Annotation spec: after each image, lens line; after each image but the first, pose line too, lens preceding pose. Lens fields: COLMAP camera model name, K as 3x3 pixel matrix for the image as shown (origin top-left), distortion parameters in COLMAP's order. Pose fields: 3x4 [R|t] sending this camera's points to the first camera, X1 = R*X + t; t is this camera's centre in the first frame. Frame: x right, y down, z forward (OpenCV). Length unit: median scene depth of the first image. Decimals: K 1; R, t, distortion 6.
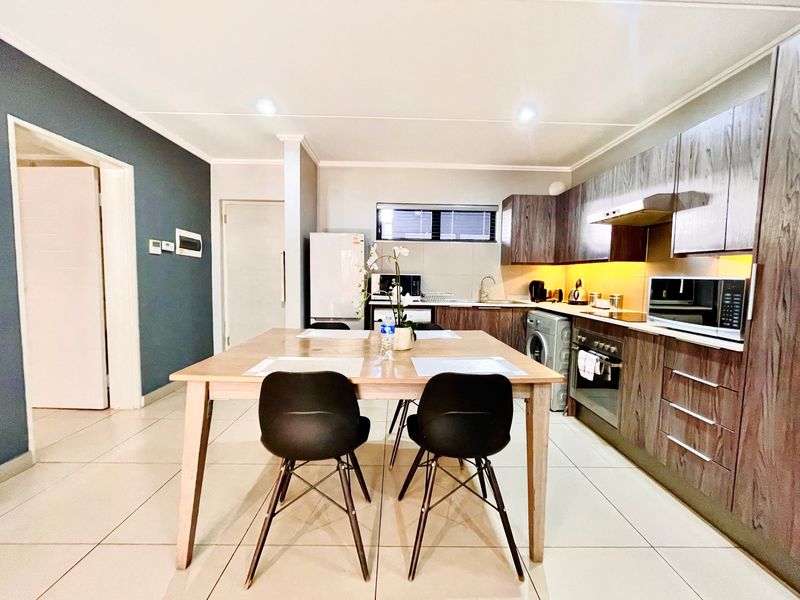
lens RADIAL K [[323.5, 0, 400.1], [0, 323.5, 298.6], [0, 0, 1]] dist [-0.002178, -0.000496]
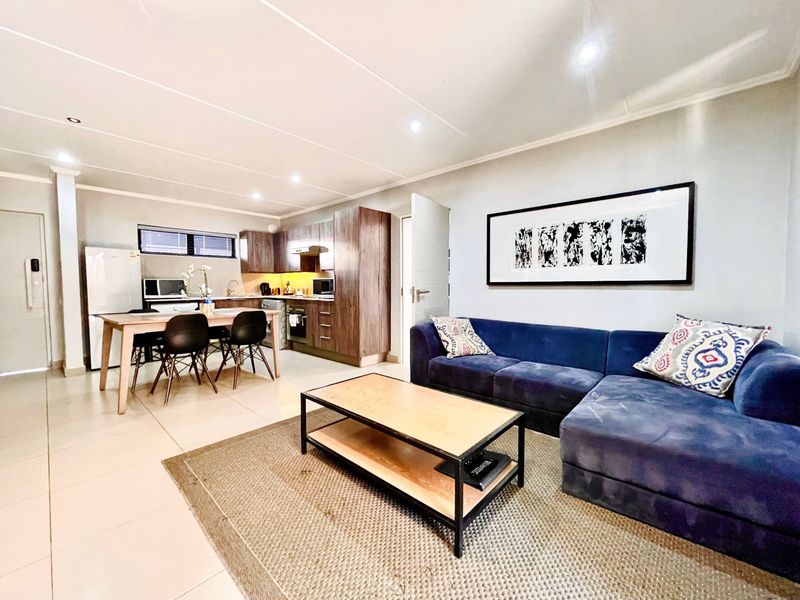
lens RADIAL K [[323.5, 0, 400.1], [0, 323.5, 298.6], [0, 0, 1]] dist [-0.002178, -0.000496]
pose [[0.679618, -0.051719, 0.731741, -0.435542], [0.066657, 0.997739, 0.008611, 0.077936], [-0.730531, 0.042924, 0.681529, -0.854831]]
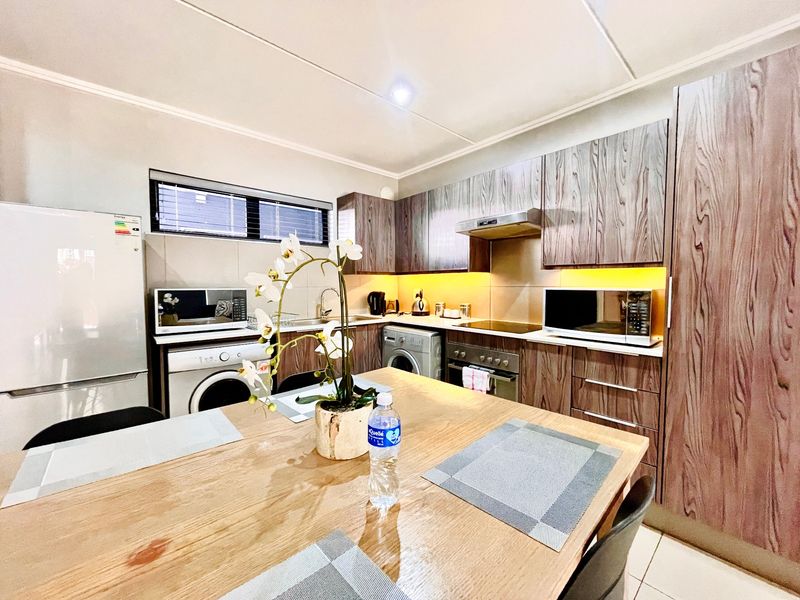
lens RADIAL K [[323.5, 0, 400.1], [0, 323.5, 298.6], [0, 0, 1]] dist [-0.002178, -0.000496]
pose [[0.761645, -0.044741, 0.646448, -0.157460], [0.059662, 0.998218, -0.001206, -0.041893], [-0.645242, 0.039487, 0.762957, 0.359069]]
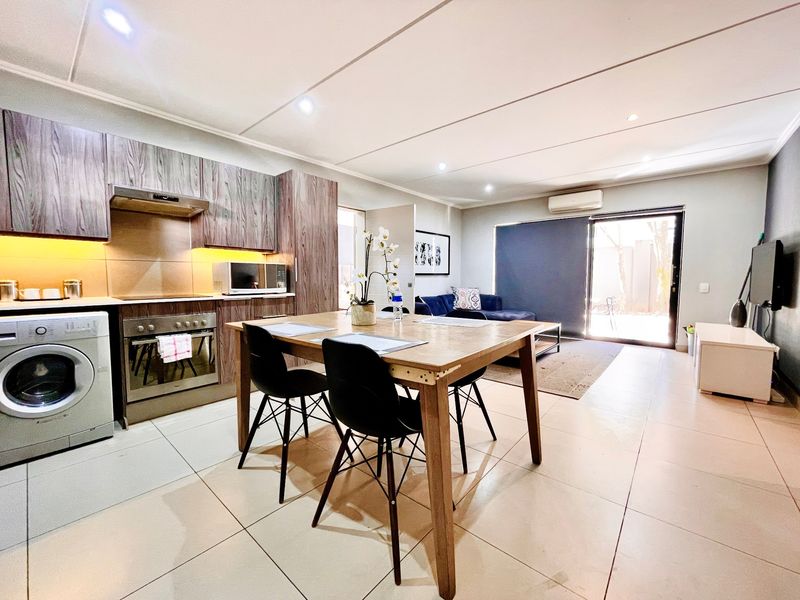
lens RADIAL K [[323.5, 0, 400.1], [0, 323.5, 298.6], [0, 0, 1]] dist [-0.002178, -0.000496]
pose [[-0.749197, -0.061112, 0.659522, -0.512399], [0.034156, 0.990845, 0.130613, -0.045621], [-0.661466, 0.120381, -0.740251, 1.092586]]
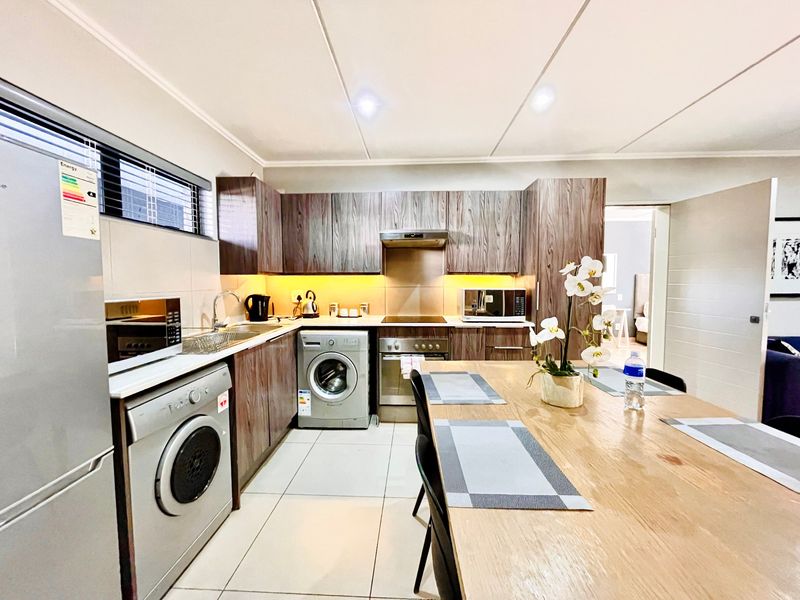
lens RADIAL K [[323.5, 0, 400.1], [0, 323.5, 298.6], [0, 0, 1]] dist [-0.002178, -0.000496]
pose [[0.057184, -0.069978, 0.995908, -0.464900], [0.075178, 0.995010, 0.065598, -0.096156], [-0.995529, 0.071119, 0.062159, 0.827689]]
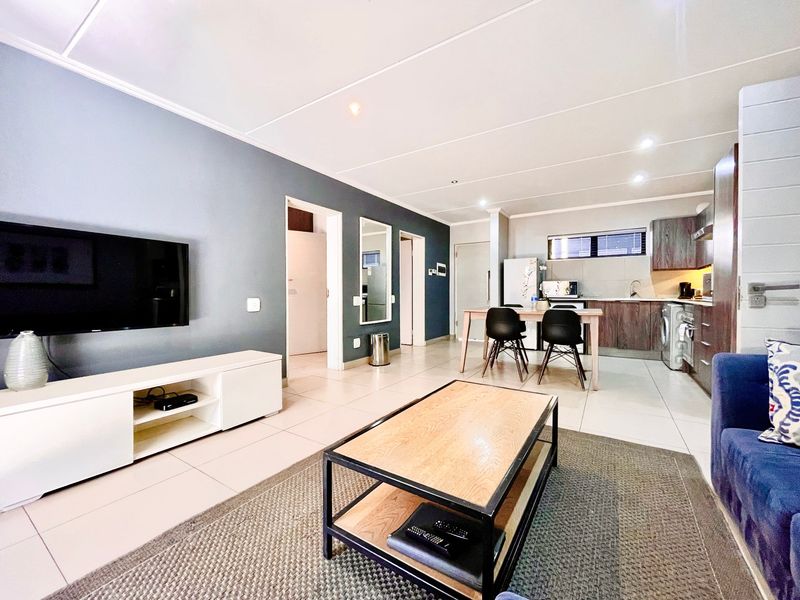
lens RADIAL K [[323.5, 0, 400.1], [0, 323.5, 298.6], [0, 0, 1]] dist [-0.002178, -0.000496]
pose [[0.832513, -0.009650, -0.553921, 0.266275], [-0.021595, 0.998523, -0.049852, 0.129885], [0.553584, 0.053464, 0.831076, -0.910577]]
